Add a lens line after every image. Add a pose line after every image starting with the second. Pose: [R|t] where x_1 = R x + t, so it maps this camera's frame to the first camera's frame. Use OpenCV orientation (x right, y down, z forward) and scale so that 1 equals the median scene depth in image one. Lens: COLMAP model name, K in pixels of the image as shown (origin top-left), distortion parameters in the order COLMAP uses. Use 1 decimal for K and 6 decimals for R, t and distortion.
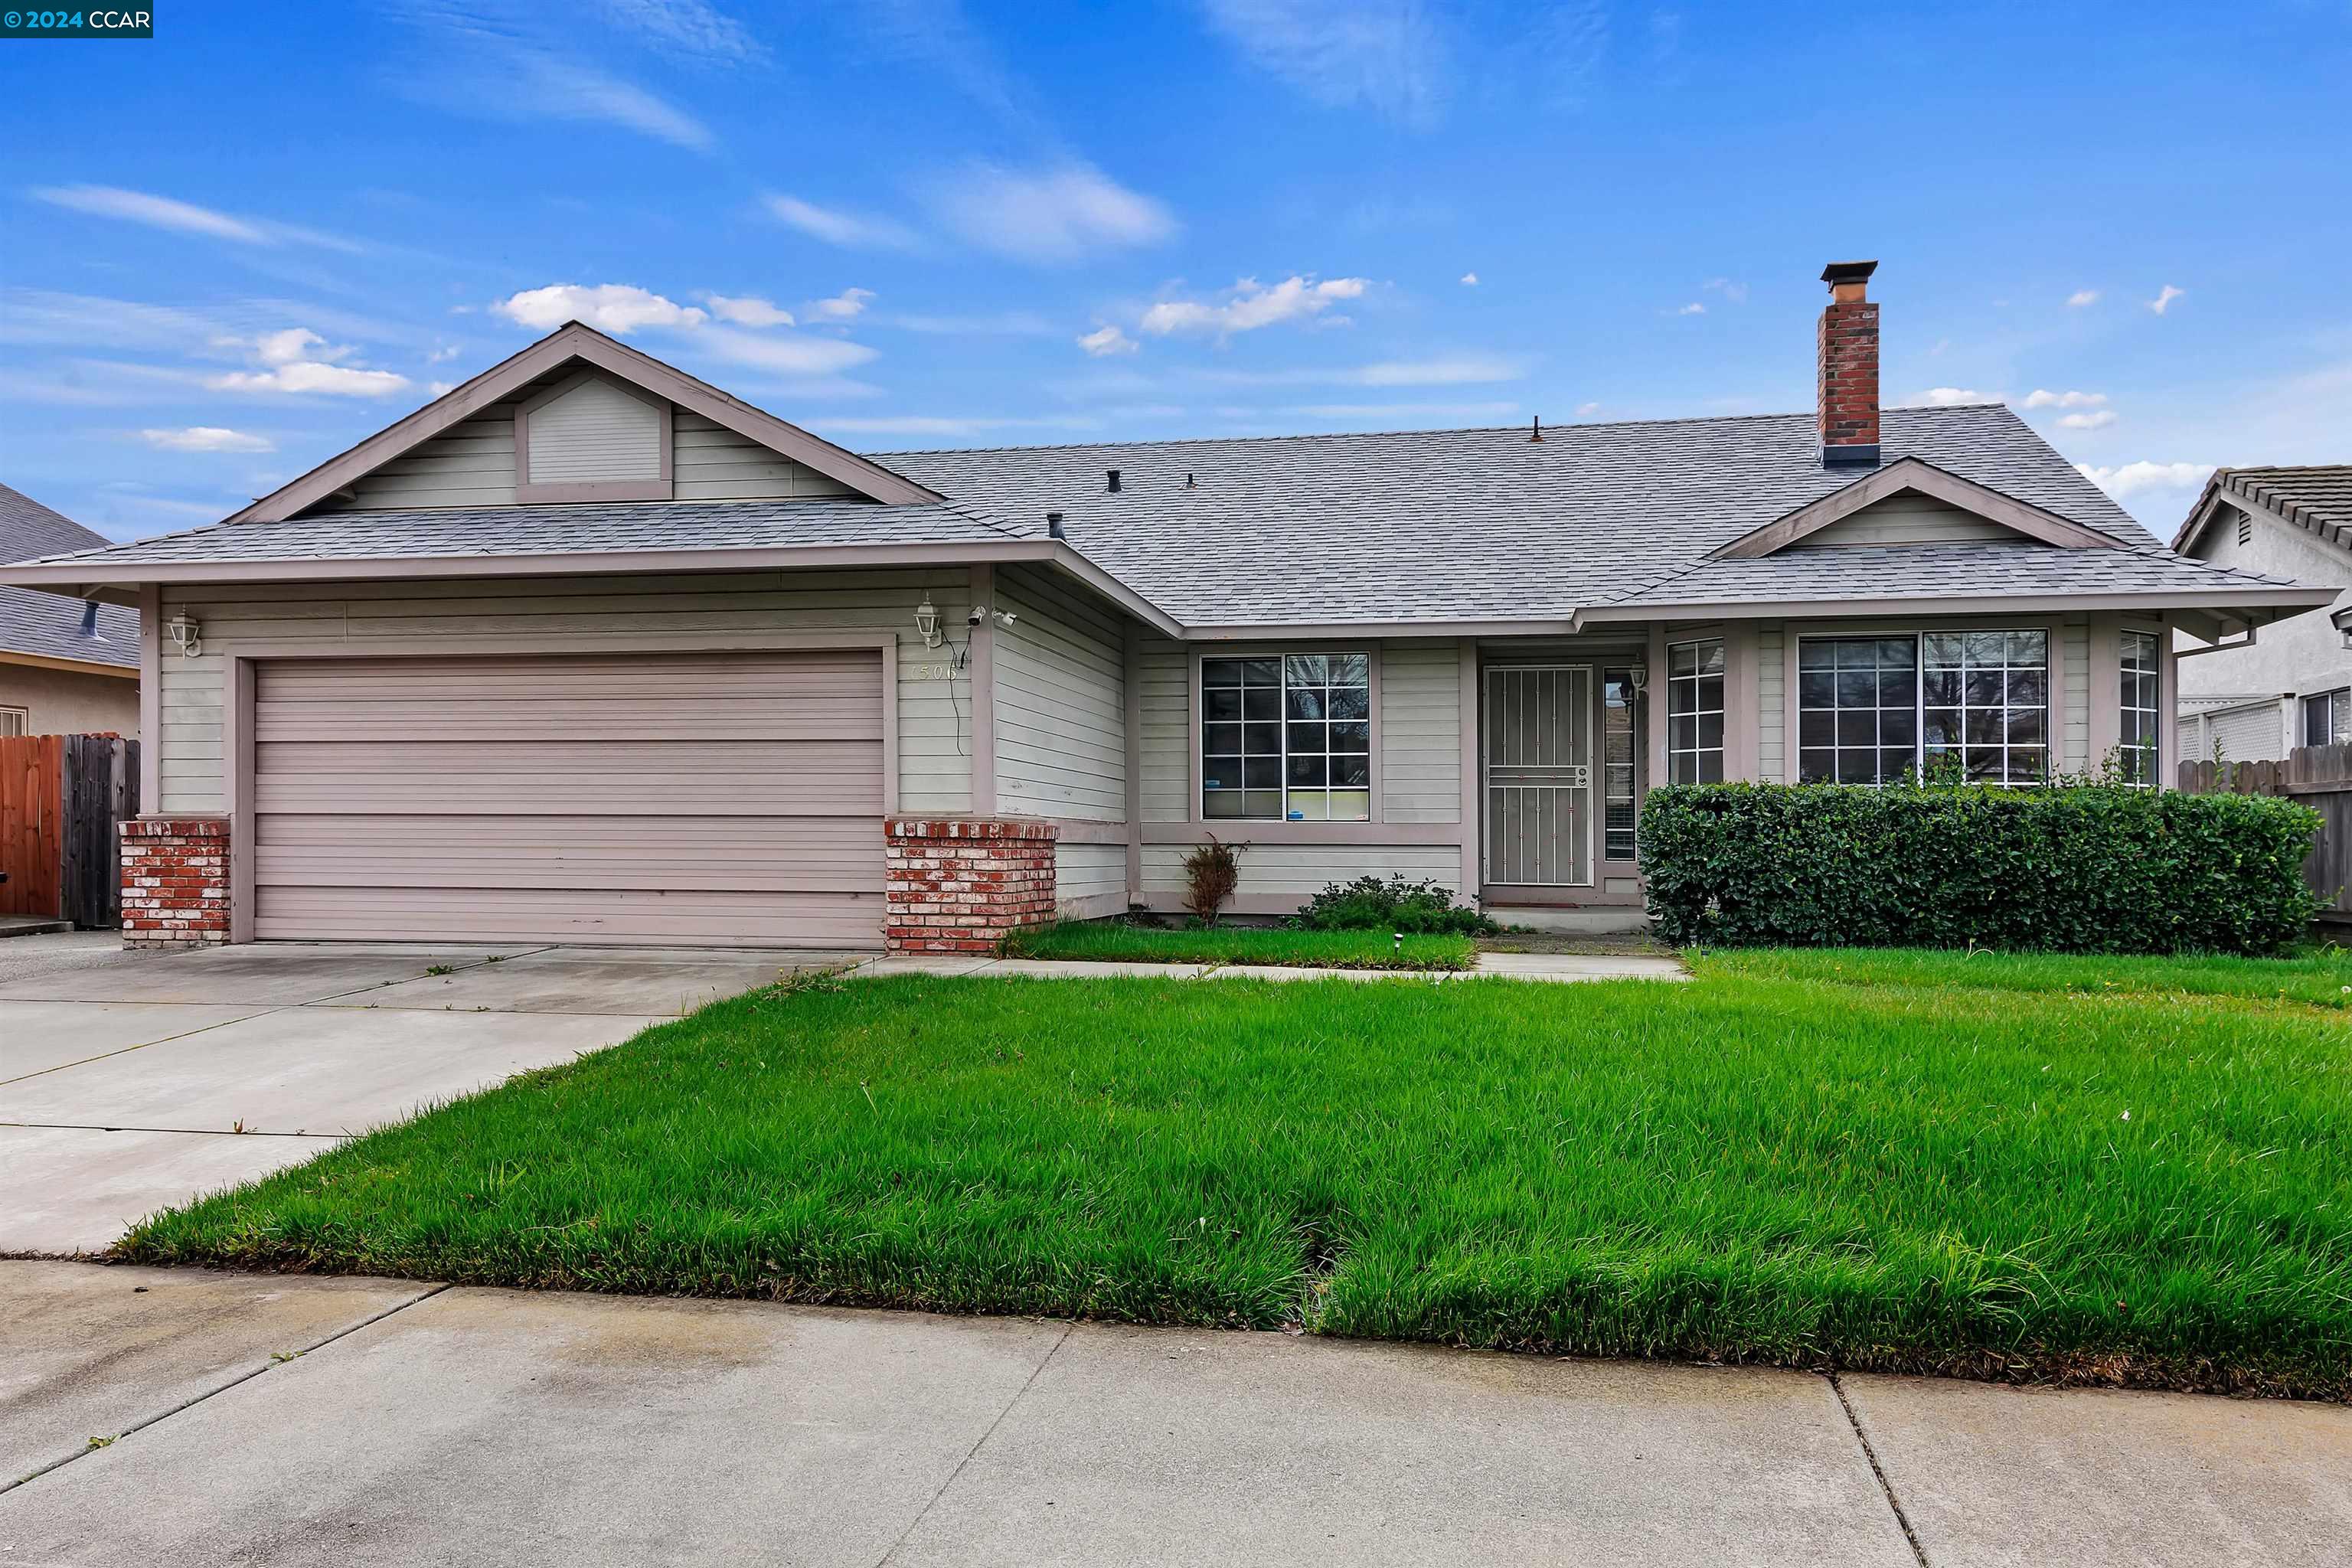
lens RADIAL K [[1565.2, 0, 1371.9], [0, 1565.2, 793.5], [0, 0, 1]] dist [0.023327, -0.000614]
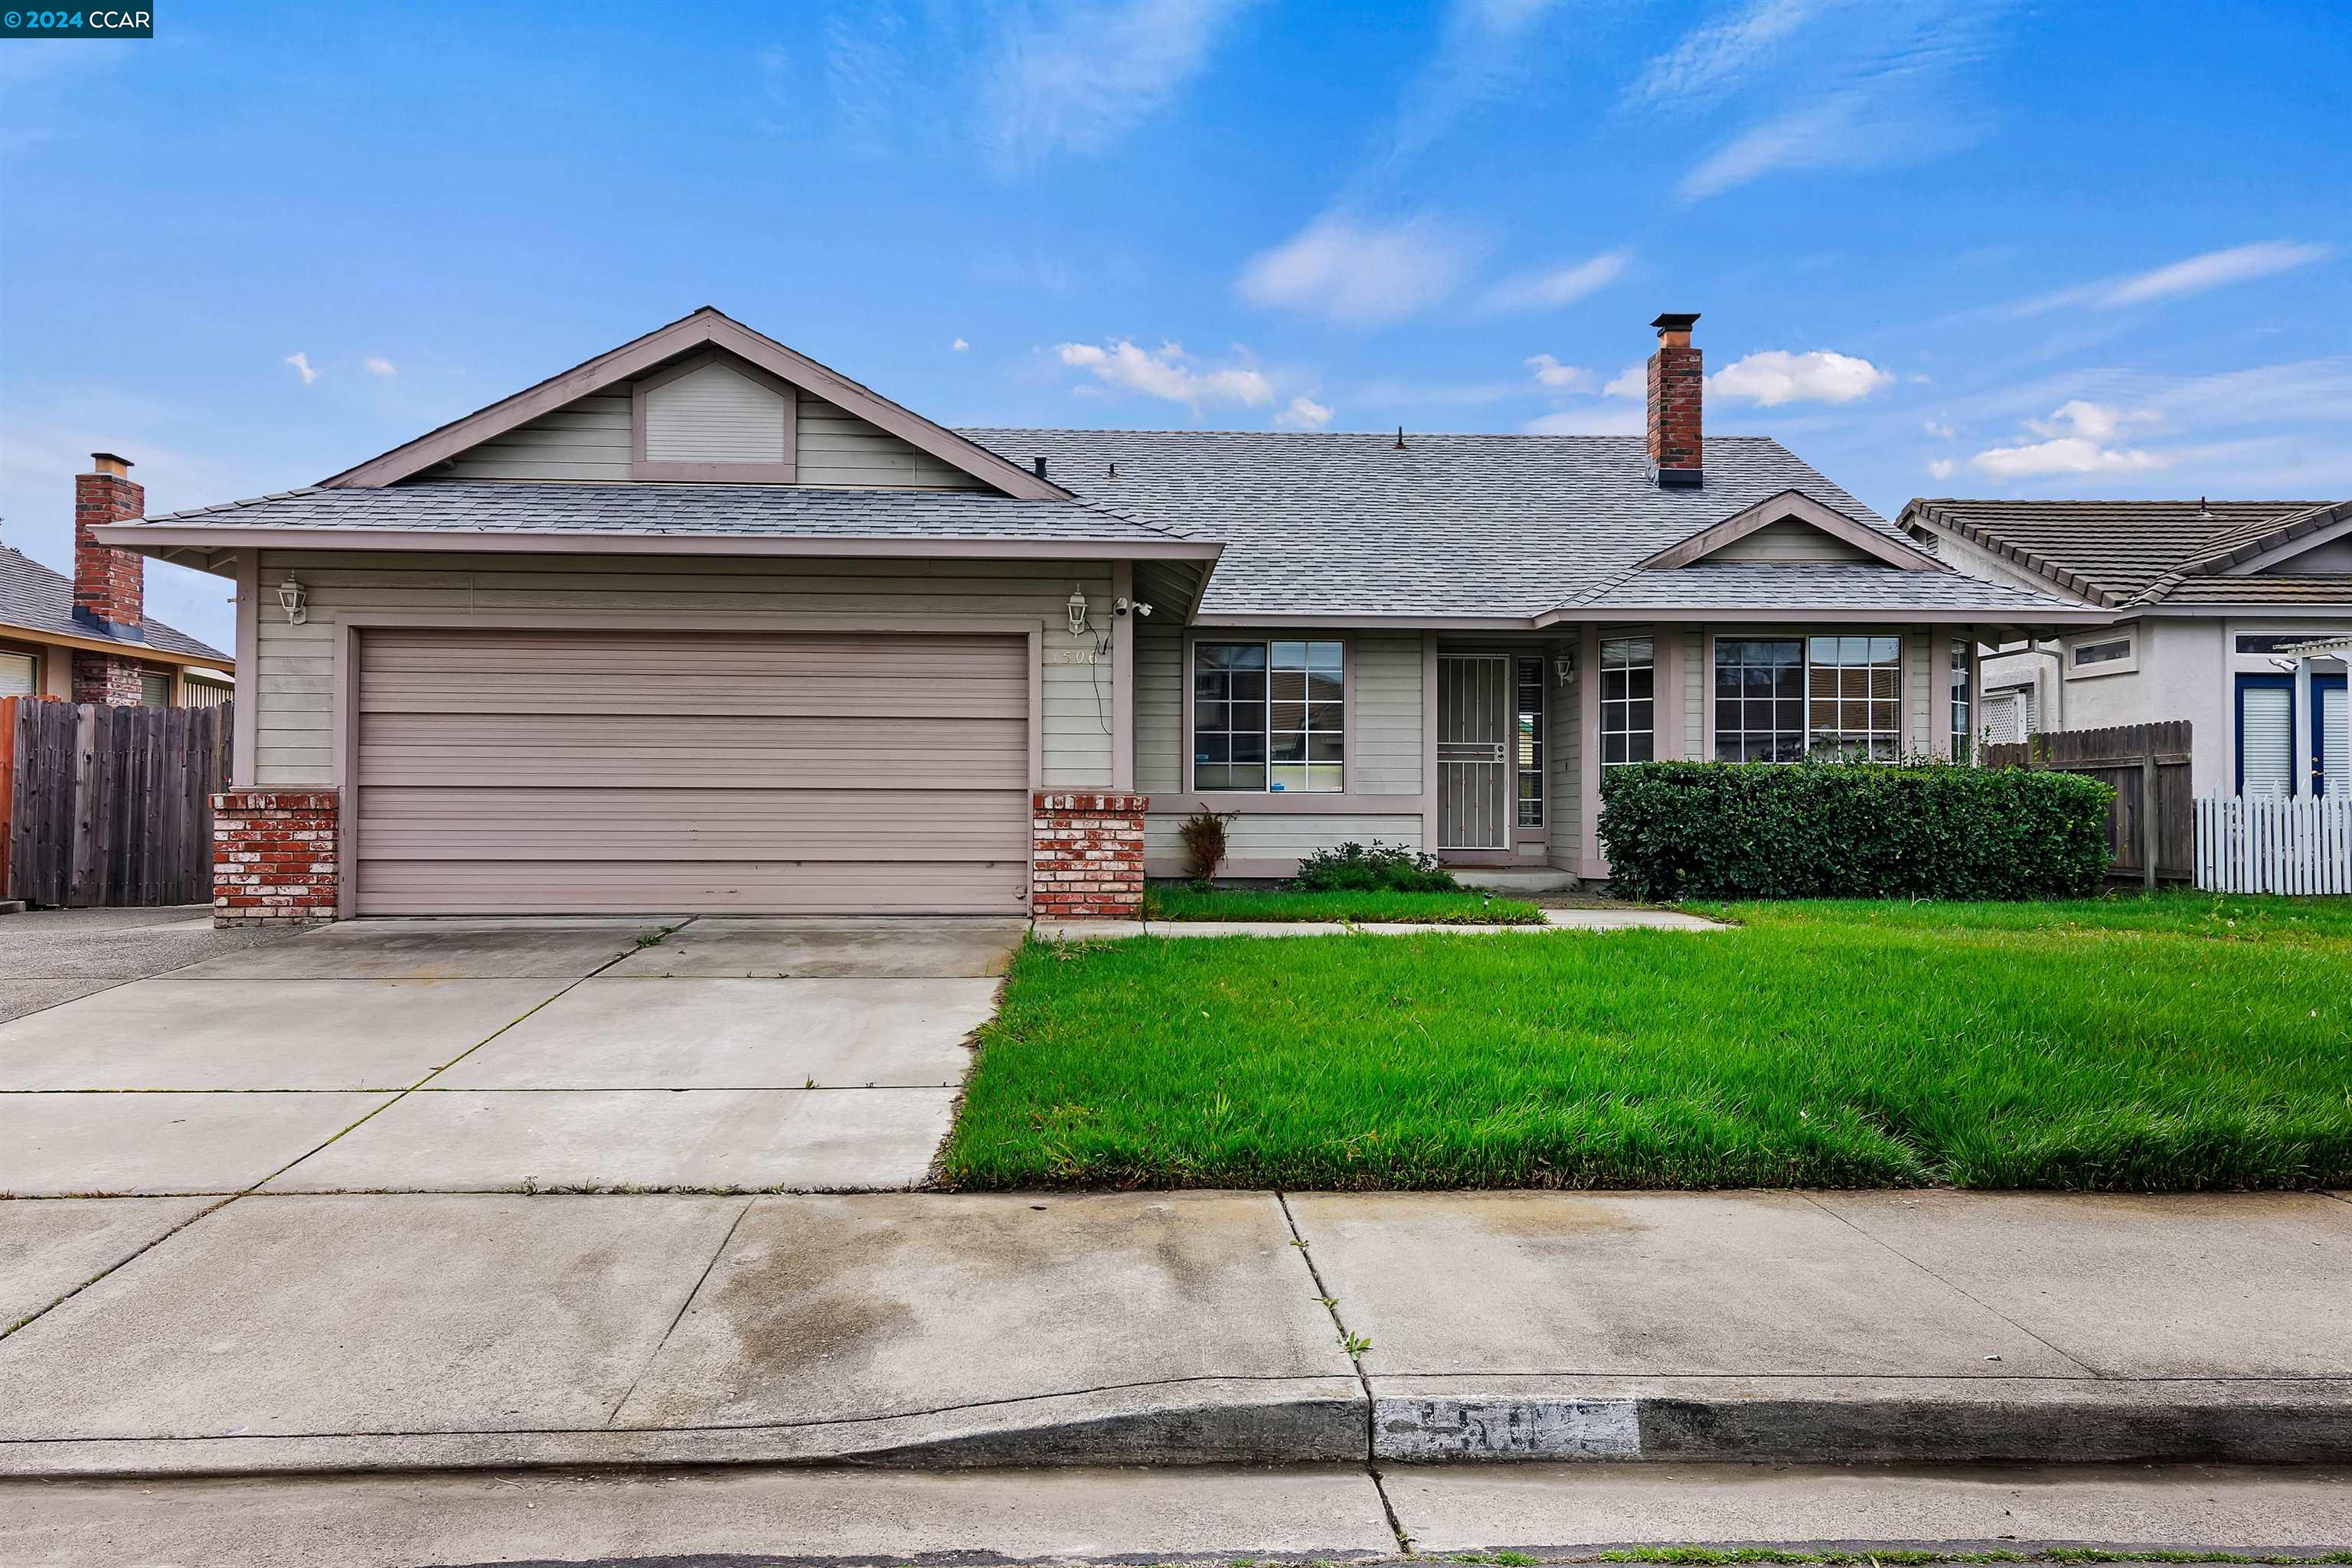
lens RADIAL K [[1565.2, 0, 1225.6], [0, 1565.2, 738.3], [0, 0, 1]] dist [0.023327, -0.000614]
pose [[0.971679, 0.008807, 0.236140, -0.417889], [-0.006398, 0.999919, -0.010968, -0.009635], [-0.236218, 0.009147, 0.971657, -0.071223]]
